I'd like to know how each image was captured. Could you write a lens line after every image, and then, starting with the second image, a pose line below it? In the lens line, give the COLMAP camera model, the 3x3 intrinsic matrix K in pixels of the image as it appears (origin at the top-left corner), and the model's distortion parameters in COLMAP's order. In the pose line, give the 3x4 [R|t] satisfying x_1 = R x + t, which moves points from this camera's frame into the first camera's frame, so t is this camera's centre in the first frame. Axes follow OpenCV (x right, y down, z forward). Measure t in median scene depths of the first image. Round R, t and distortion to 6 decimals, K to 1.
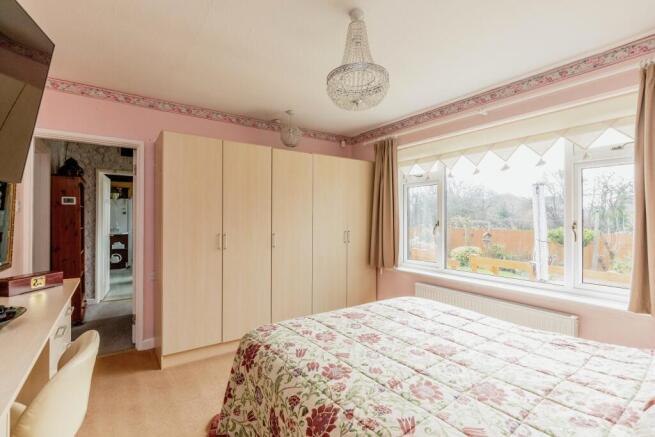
lens RADIAL K [[308.4, 0, 323.1], [0, 308.4, 221.2], [0, 0, 1]] dist [0.012223, 0.000506]
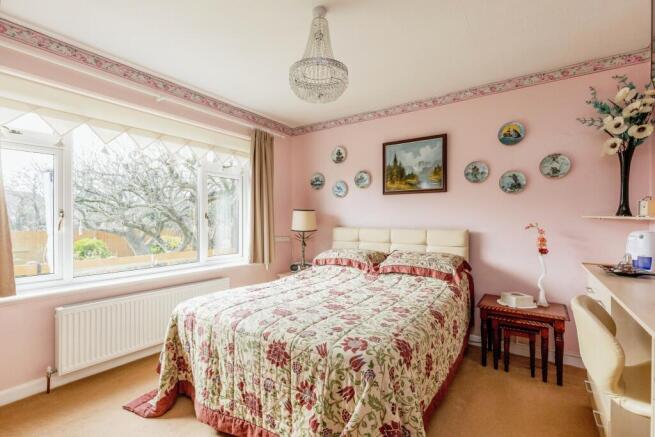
lens RADIAL K [[308.4, 0, 322.2], [0, 308.4, 213.9], [0, 0, 1]] dist [0.012223, 0.000506]
pose [[-0.352358, 0.004082, 0.935856, -0.898244], [-0.002507, 0.999983, -0.005306, 0.020791], [-0.935862, -0.004216, -0.352342, 1.375080]]
